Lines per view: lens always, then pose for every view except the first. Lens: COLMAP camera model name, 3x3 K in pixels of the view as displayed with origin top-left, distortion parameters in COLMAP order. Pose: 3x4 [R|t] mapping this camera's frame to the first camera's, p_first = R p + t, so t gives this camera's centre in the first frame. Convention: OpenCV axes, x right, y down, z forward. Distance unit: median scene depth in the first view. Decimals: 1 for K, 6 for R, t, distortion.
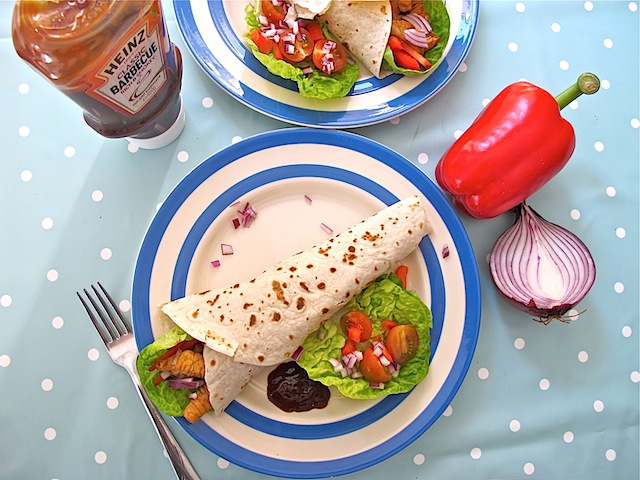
lens RADIAL K [[541.7, 0, 317.5], [0, 541.7, 243.8], [0, 0, 1]] dist [-0.178345, 0.160879]
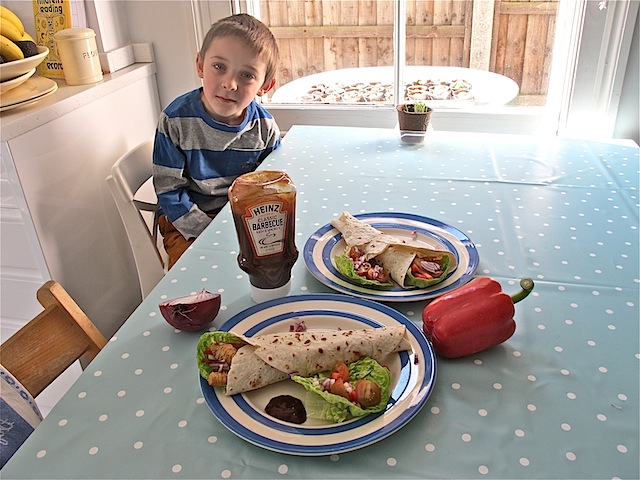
lens RADIAL K [[539.5, 0, 320.0], [0, 539.5, 240.0], [0, 0, 1]] dist [-0.174964, 0.153913]
pose [[0.927139, 0.073758, -0.367387, 0.498918], [-0.339439, 0.580618, -0.740043, 0.971173], [0.158728, 0.810828, 0.563350, -0.107539]]
